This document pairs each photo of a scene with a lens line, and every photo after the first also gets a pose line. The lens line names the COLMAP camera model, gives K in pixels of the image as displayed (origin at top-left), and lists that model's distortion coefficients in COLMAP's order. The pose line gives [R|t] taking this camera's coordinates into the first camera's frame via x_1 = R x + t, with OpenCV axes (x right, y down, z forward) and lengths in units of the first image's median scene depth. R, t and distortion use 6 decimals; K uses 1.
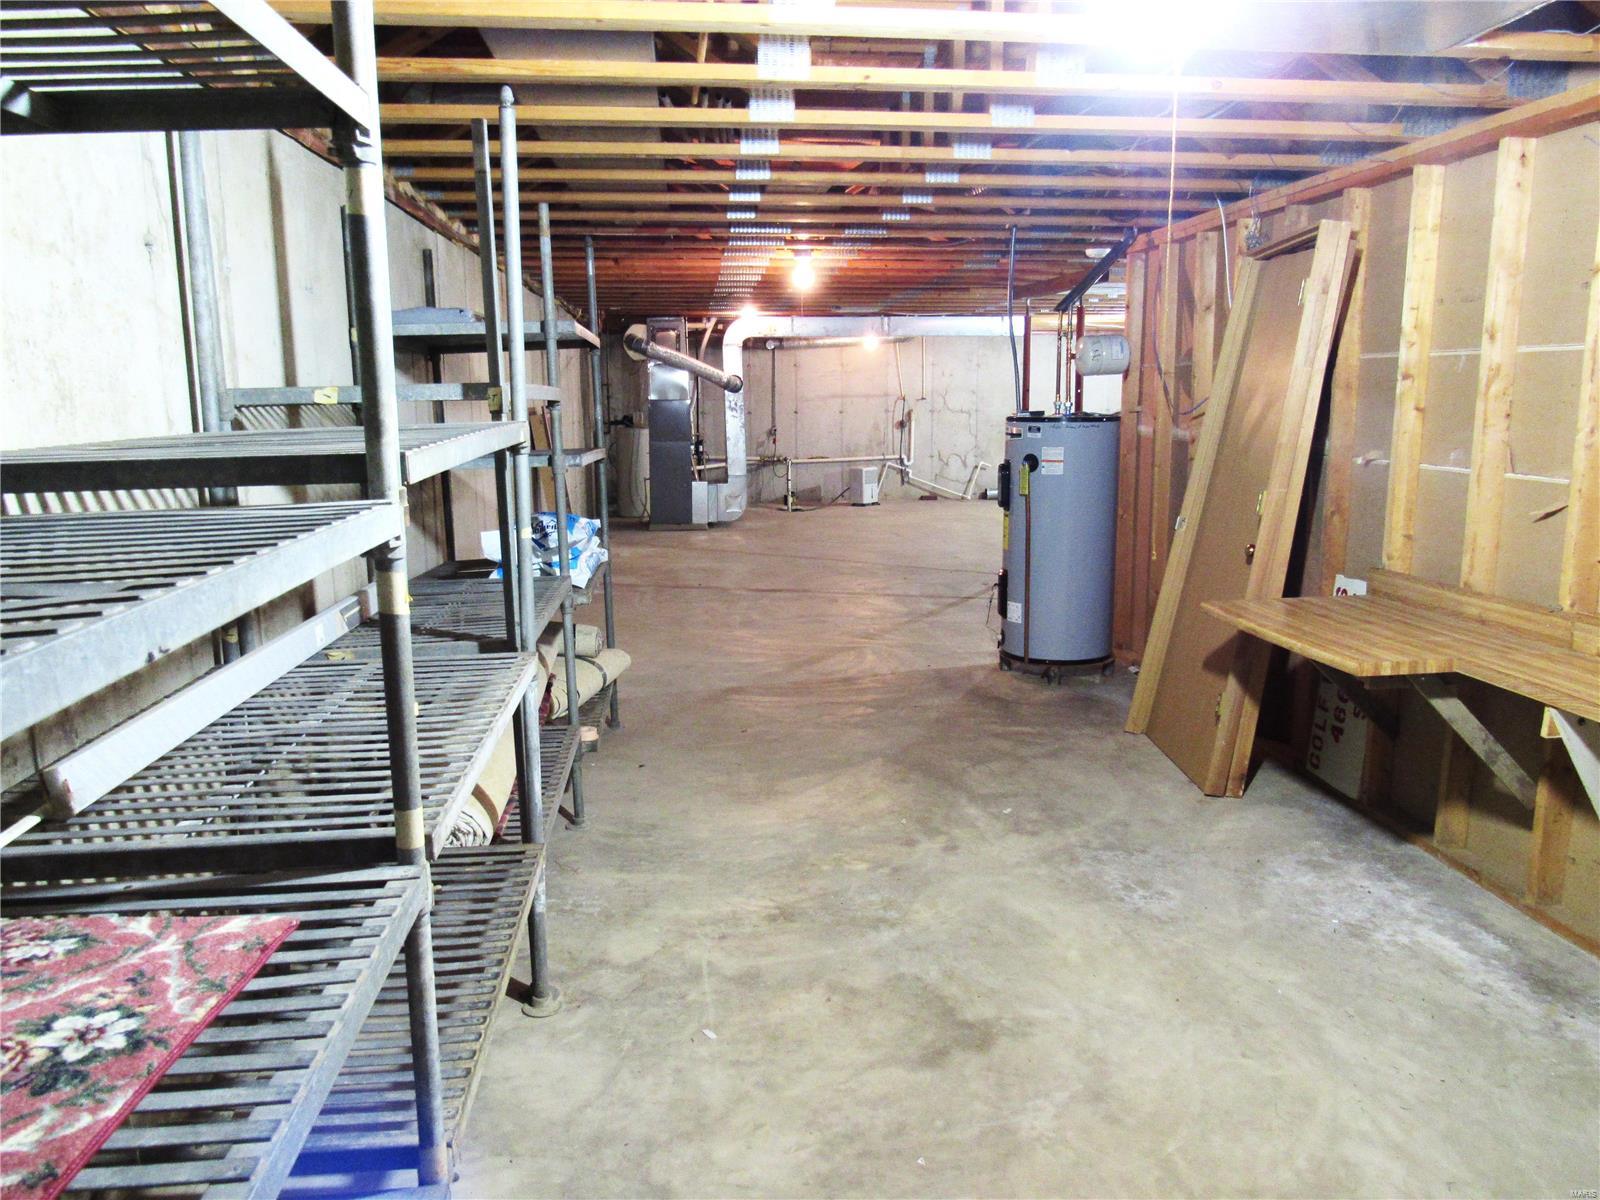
lens RADIAL K [[1143.8, 0, 801.9], [0, 1143.8, 600.5], [0, 0, 1]] dist [-0.026362, -0.008743]
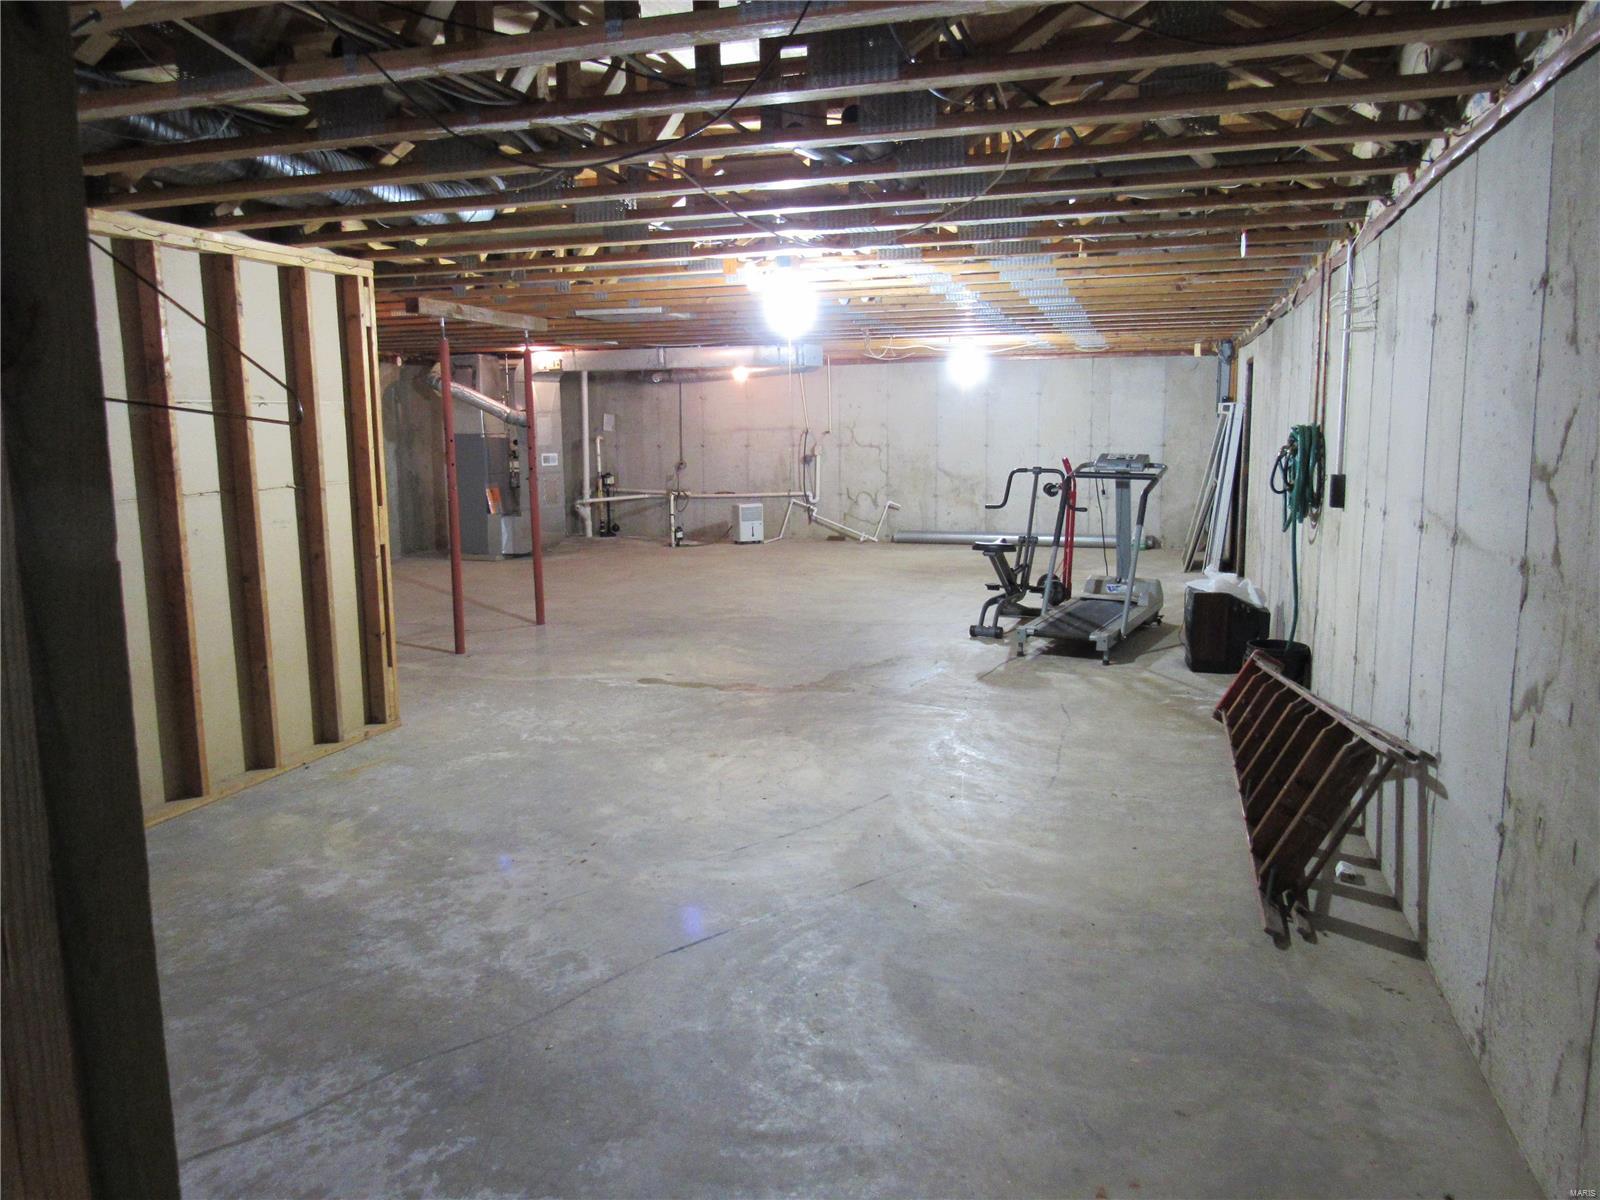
lens RADIAL K [[1143.8, 0, 800.7], [0, 1143.8, 598.4], [0, 0, 1]] dist [-0.026362, -0.008743]
pose [[0.916245, 0.060402, -0.396038, 0.462723], [-0.070179, 0.997482, -0.010229, -0.030561], [0.394423, 0.037166, 0.918177, 0.141829]]
